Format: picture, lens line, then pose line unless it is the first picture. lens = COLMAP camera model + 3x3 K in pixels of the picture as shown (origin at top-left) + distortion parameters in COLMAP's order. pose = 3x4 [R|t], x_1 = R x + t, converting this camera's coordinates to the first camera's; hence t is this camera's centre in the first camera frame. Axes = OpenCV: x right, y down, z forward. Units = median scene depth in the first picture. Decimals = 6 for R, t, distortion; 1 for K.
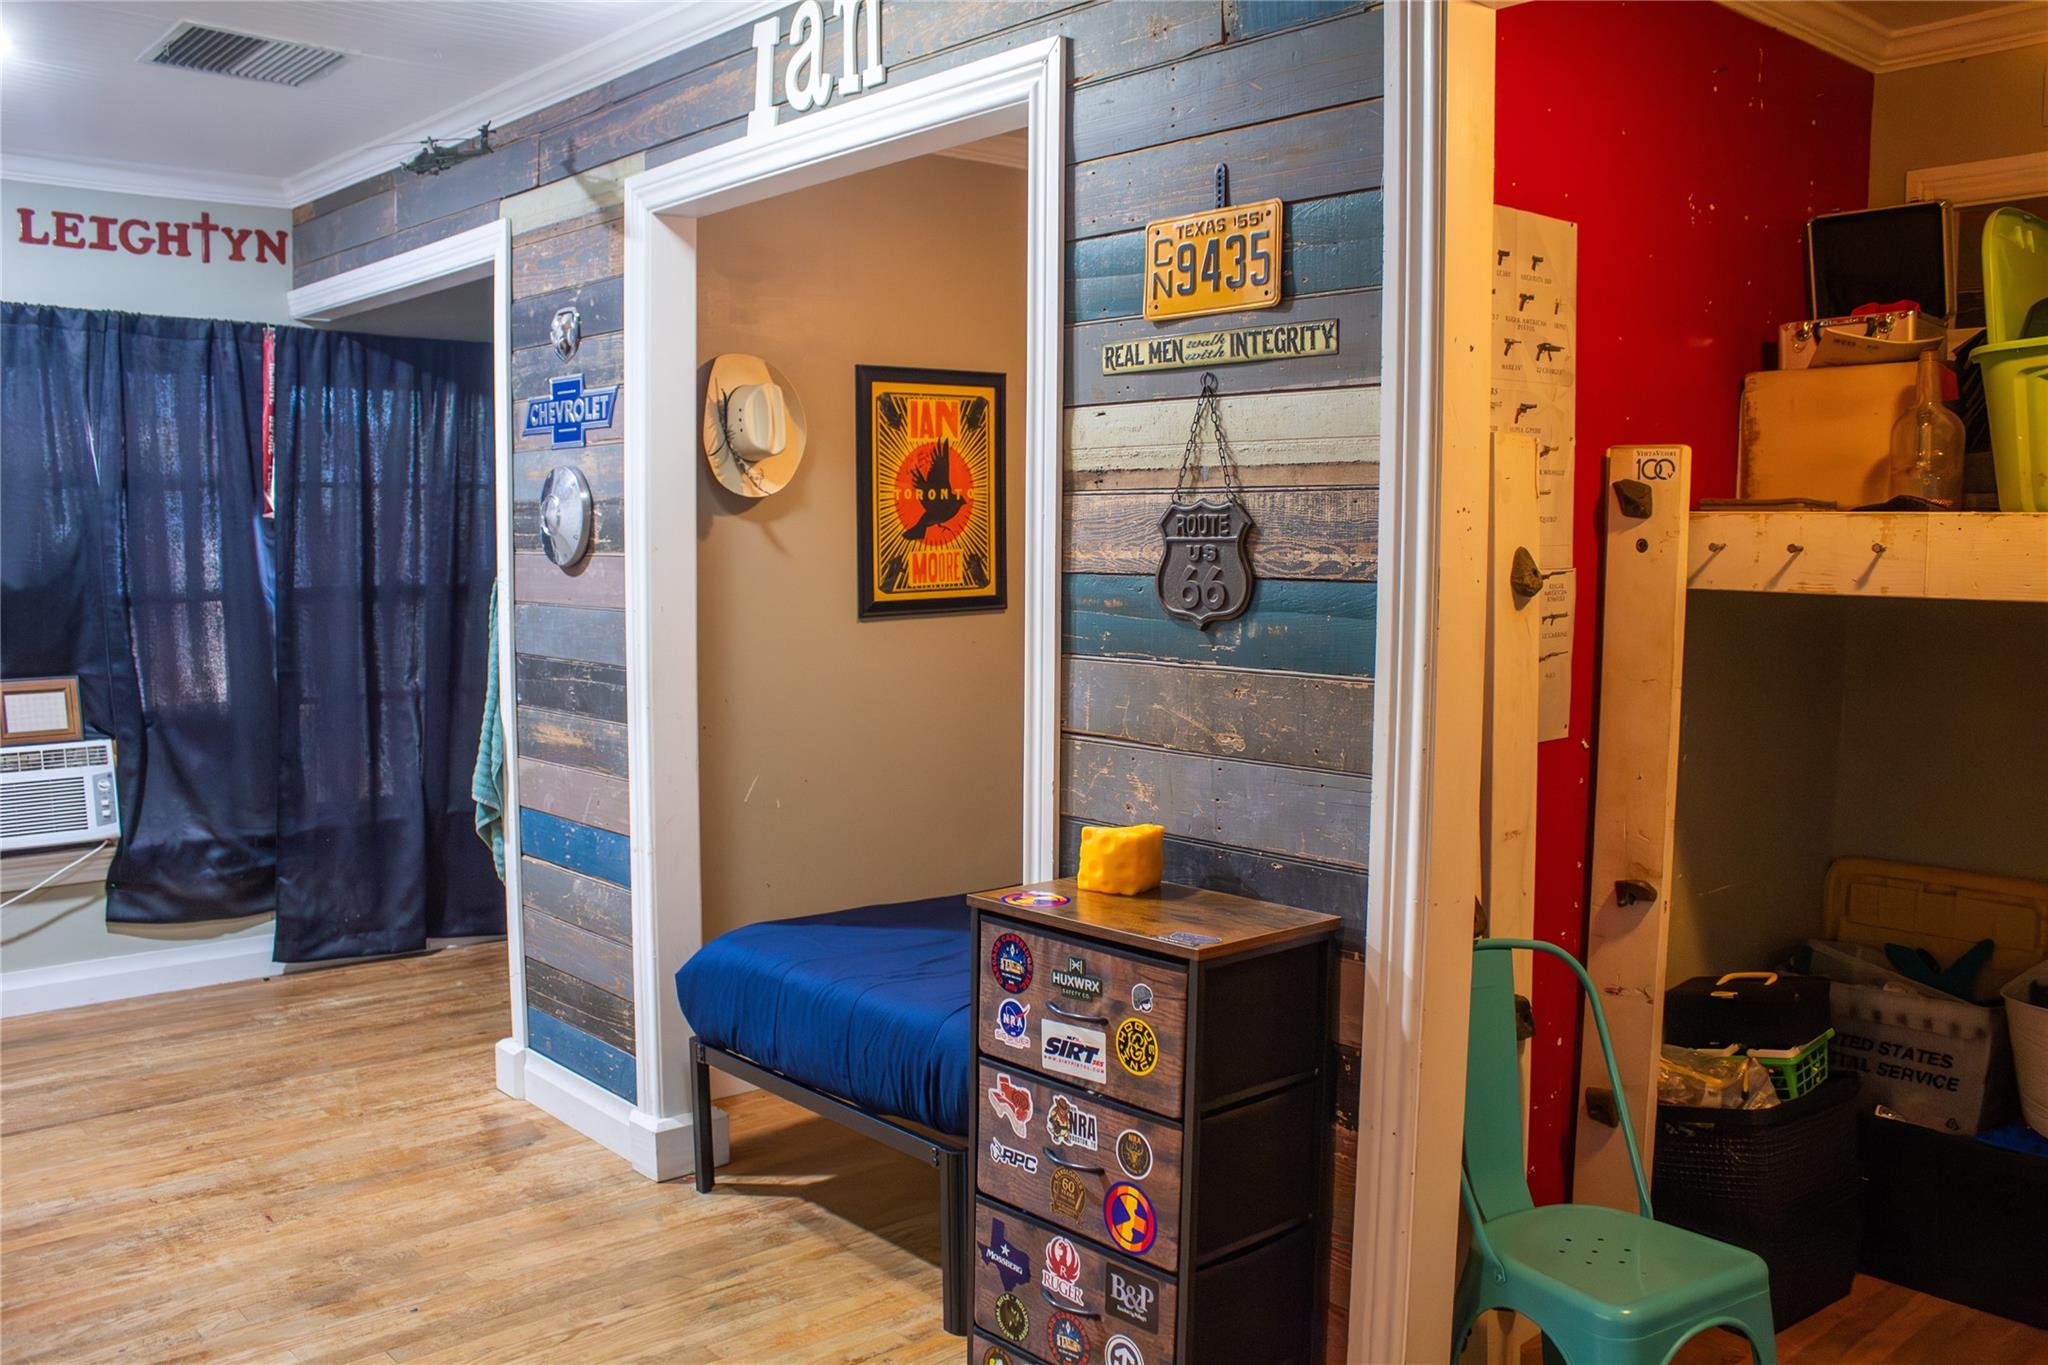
lens RADIAL K [[1701.6, 0, 1025.8], [0, 1701.6, 677.1], [0, 0, 1]] dist [-0.157311, 0.137784]
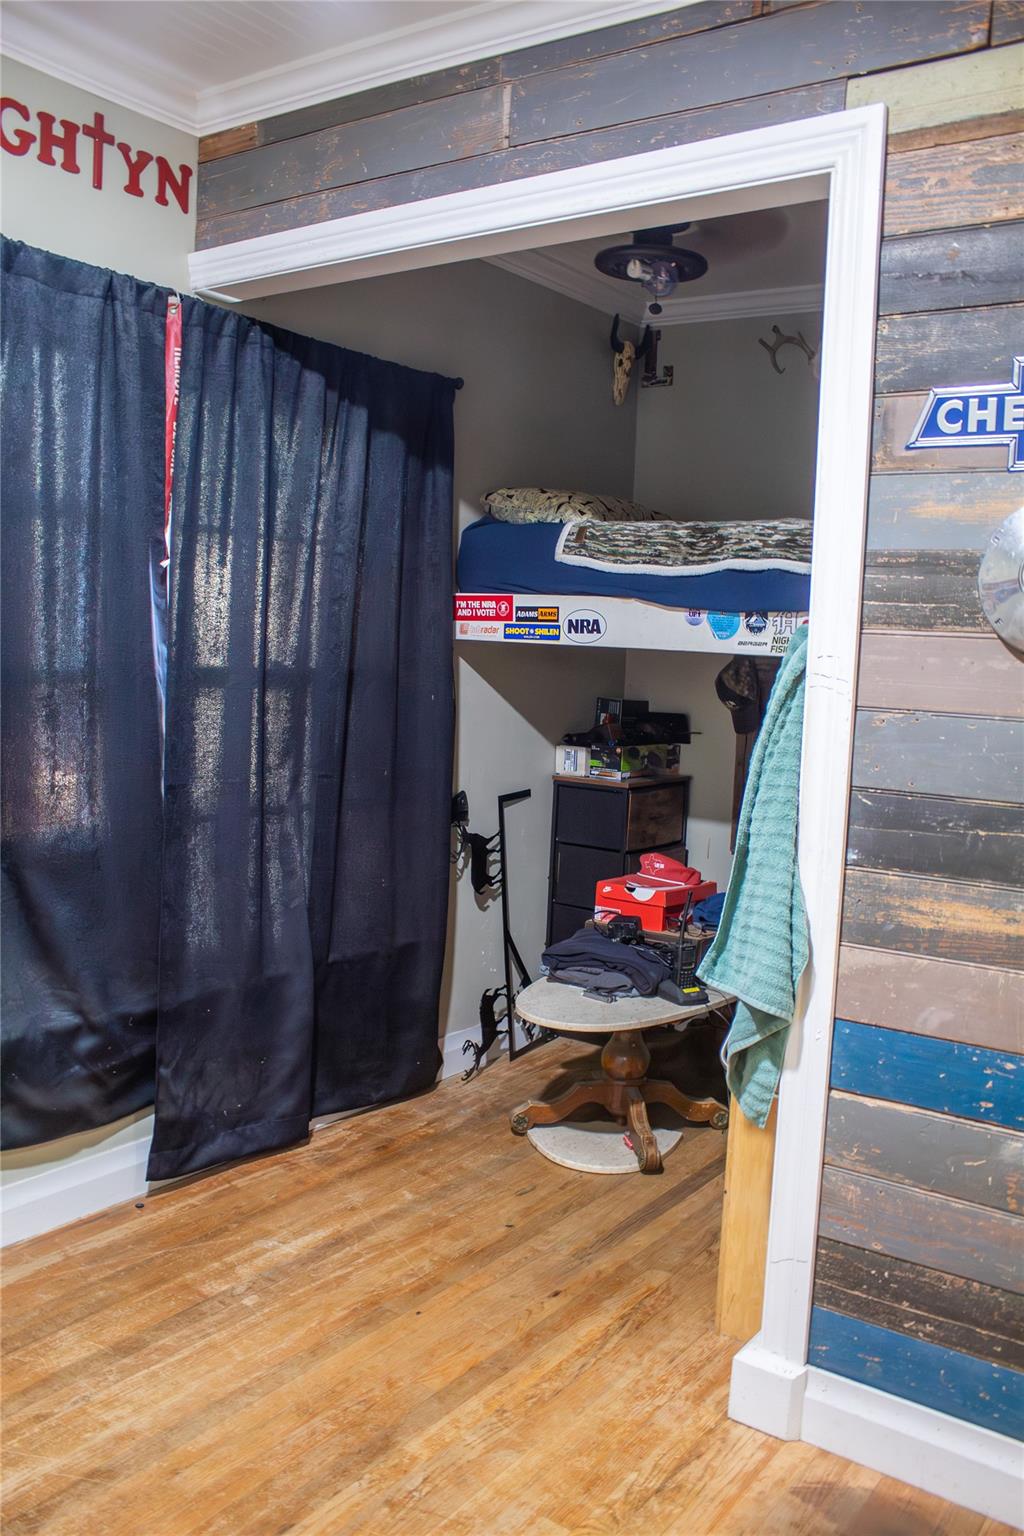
lens RADIAL K [[1276.2, 0, 532.0], [0, 1276.2, 793.2], [0, 0, 1]] dist [-0.157311, 0.137784]
pose [[0.973918, 0.011160, 0.226626, -0.431871], [-0.018622, 0.999352, 0.030813, -0.019672], [-0.226135, -0.034230, 0.973494, 0.448603]]
